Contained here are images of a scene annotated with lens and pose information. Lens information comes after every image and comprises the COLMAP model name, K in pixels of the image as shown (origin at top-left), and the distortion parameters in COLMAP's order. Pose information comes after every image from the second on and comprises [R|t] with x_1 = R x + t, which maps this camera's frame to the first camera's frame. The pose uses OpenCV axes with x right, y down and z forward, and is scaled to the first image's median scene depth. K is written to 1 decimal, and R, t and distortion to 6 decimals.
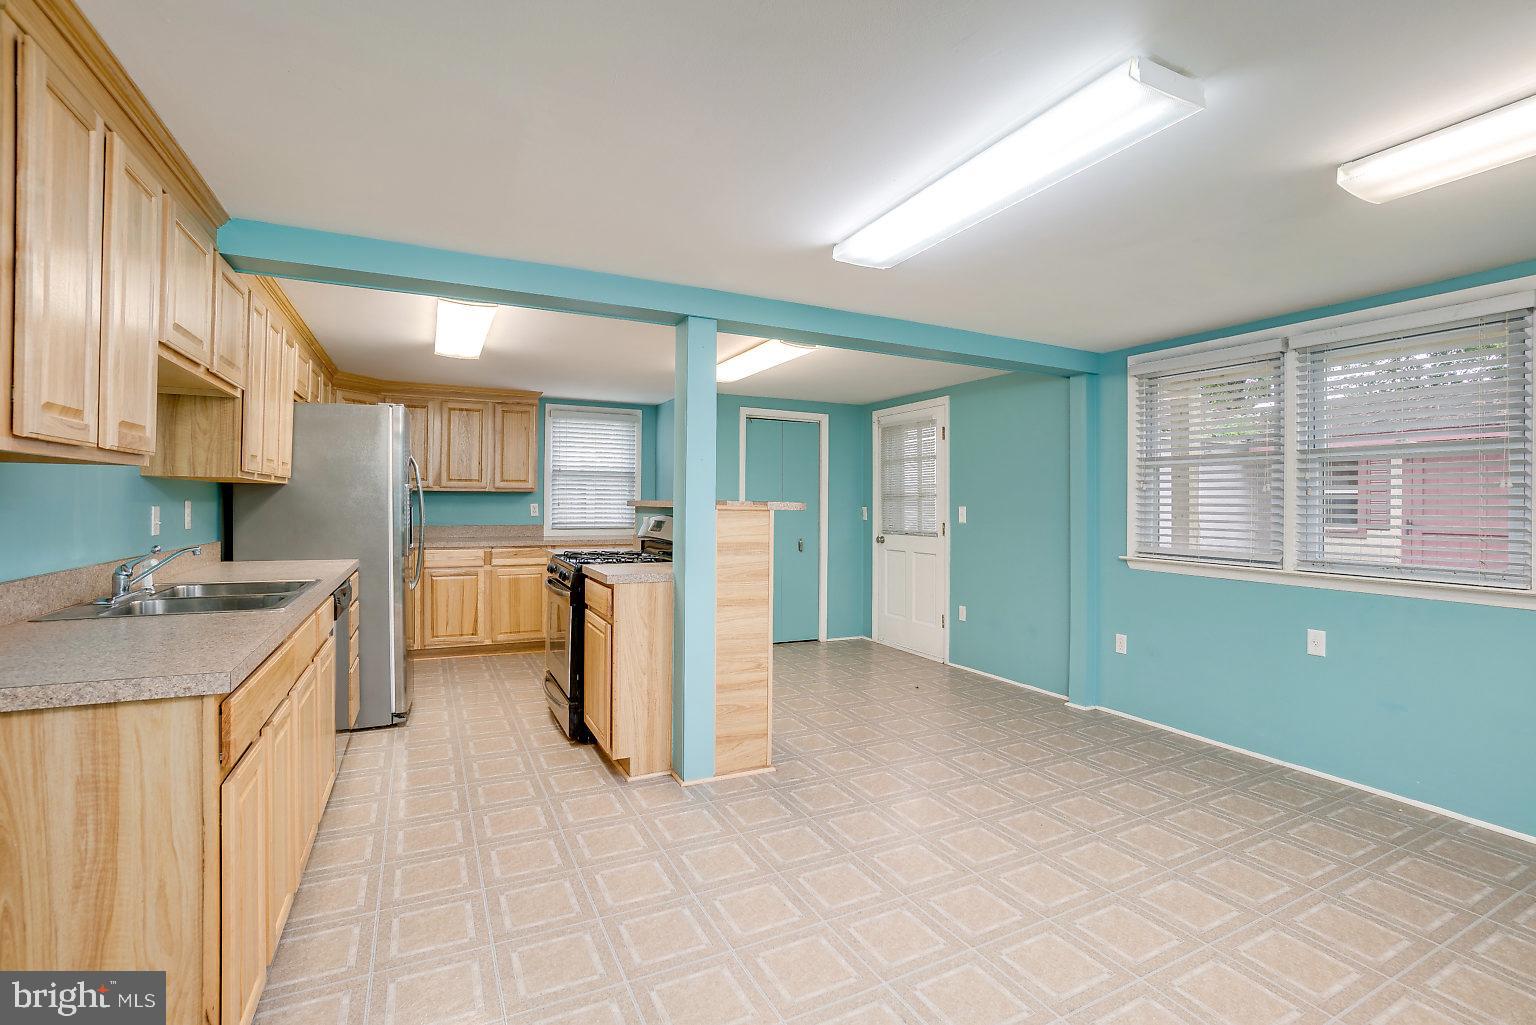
lens RADIAL K [[683.1, 0, 762.0], [0, 683.1, 502.1], [0, 0, 1]] dist [-0.061852, 0.024120]
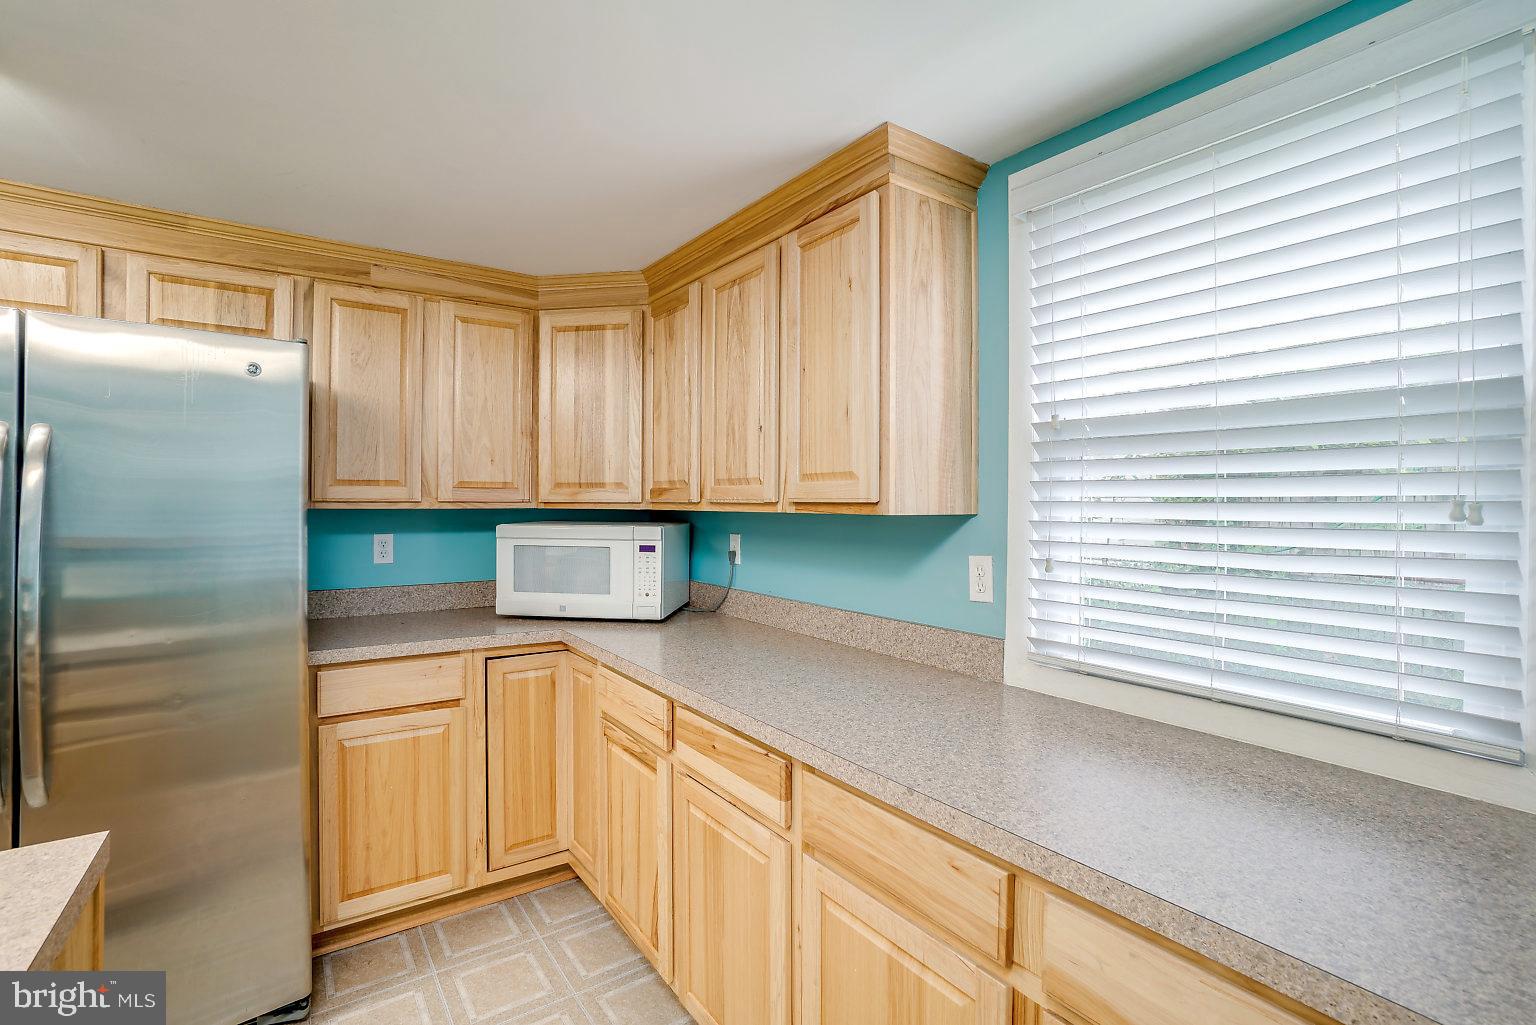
lens RADIAL K [[696.0, 0, 763.4], [0, 696.0, 501.9], [0, 0, 1]] dist [-0.064405, 0.026336]
pose [[0.155364, -0.003881, -0.987850, -0.089815], [0.000907, 0.999992, -0.003786, -0.021901], [0.987857, -0.000308, 0.155366, 1.027630]]
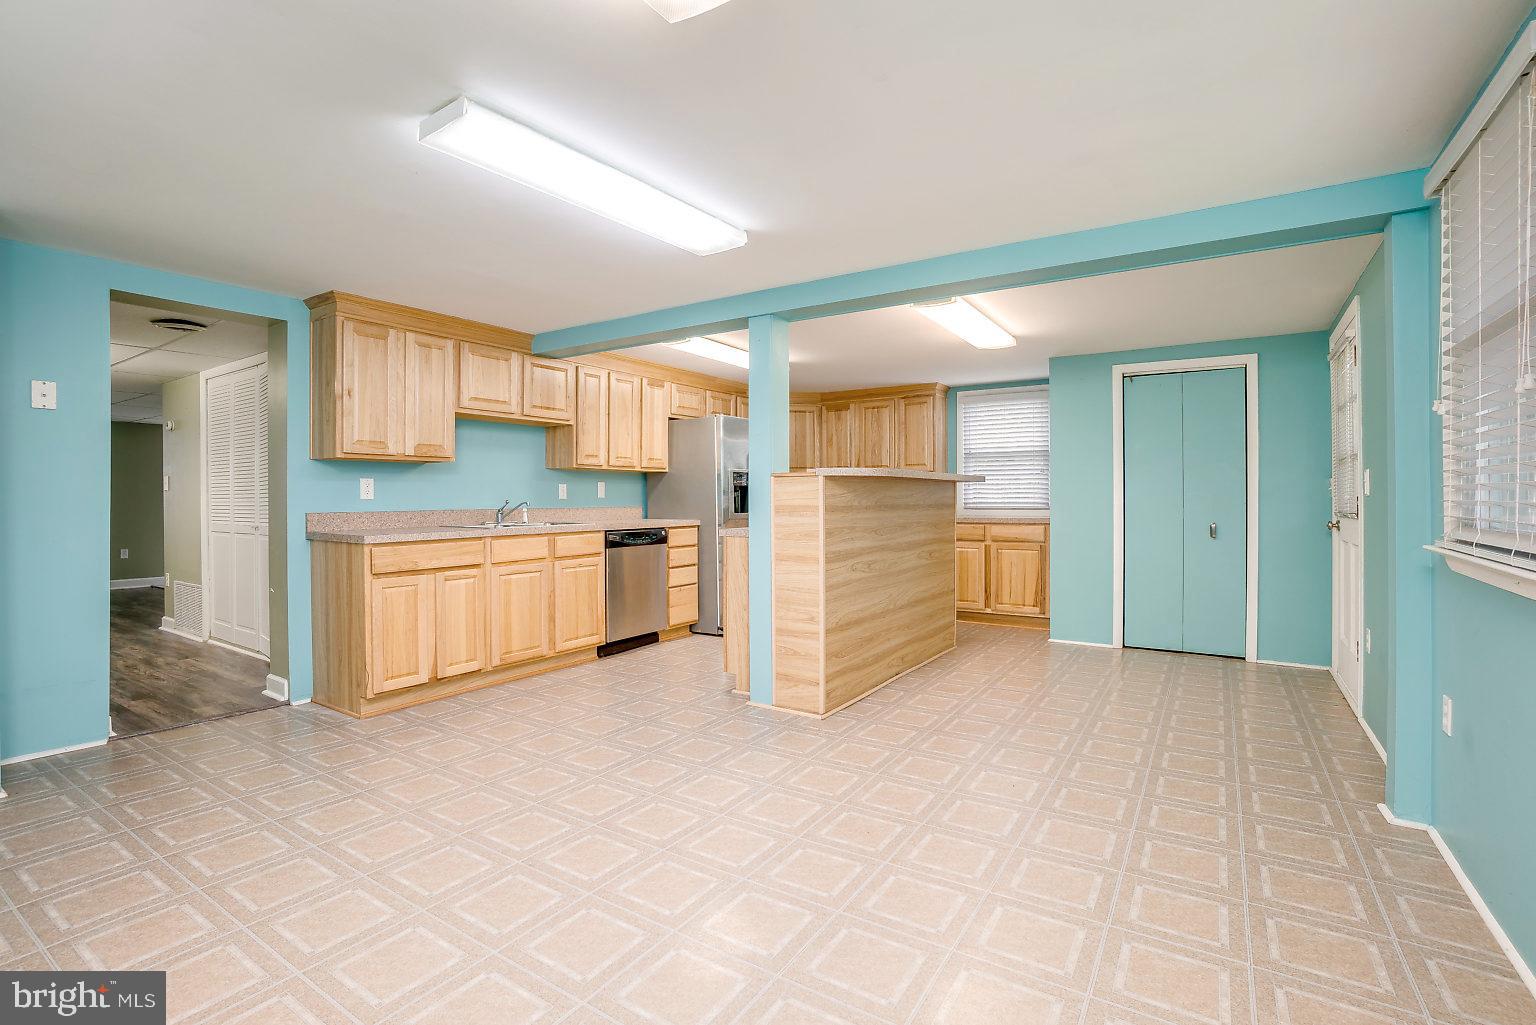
lens RADIAL K [[698.0, 0, 791.5], [0, 698.0, 498.3], [0, 0, 1]] dist [-0.037252, -0.000240]
pose [[0.540699, -0.012080, -0.841129, 0.553338], [0.012288, 0.999904, -0.006462, 0.032514], [0.841126, -0.006842, 0.540796, 0.221404]]
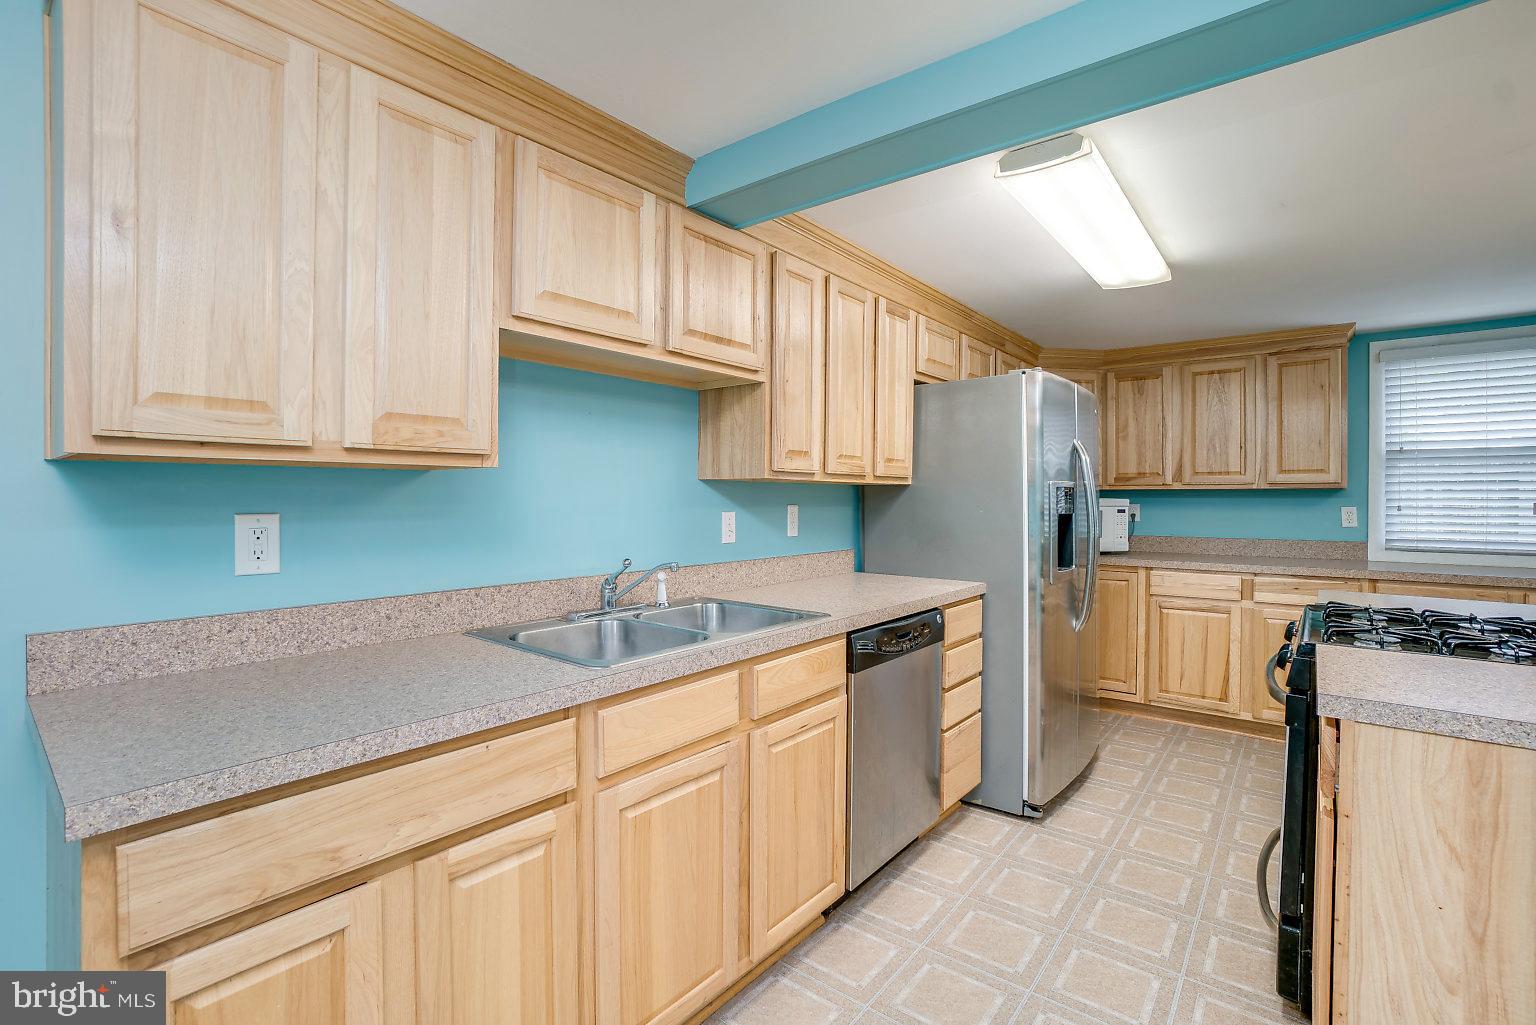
lens RADIAL K [[696.0, 0, 763.4], [0, 696.0, 501.9], [0, 0, 1]] dist [-0.064405, 0.026336]
pose [[0.418356, -0.002743, -0.908279, -0.001872], [0.002488, 0.999995, -0.001874, -0.003234], [0.908280, -0.001475, 0.418360, 0.304169]]
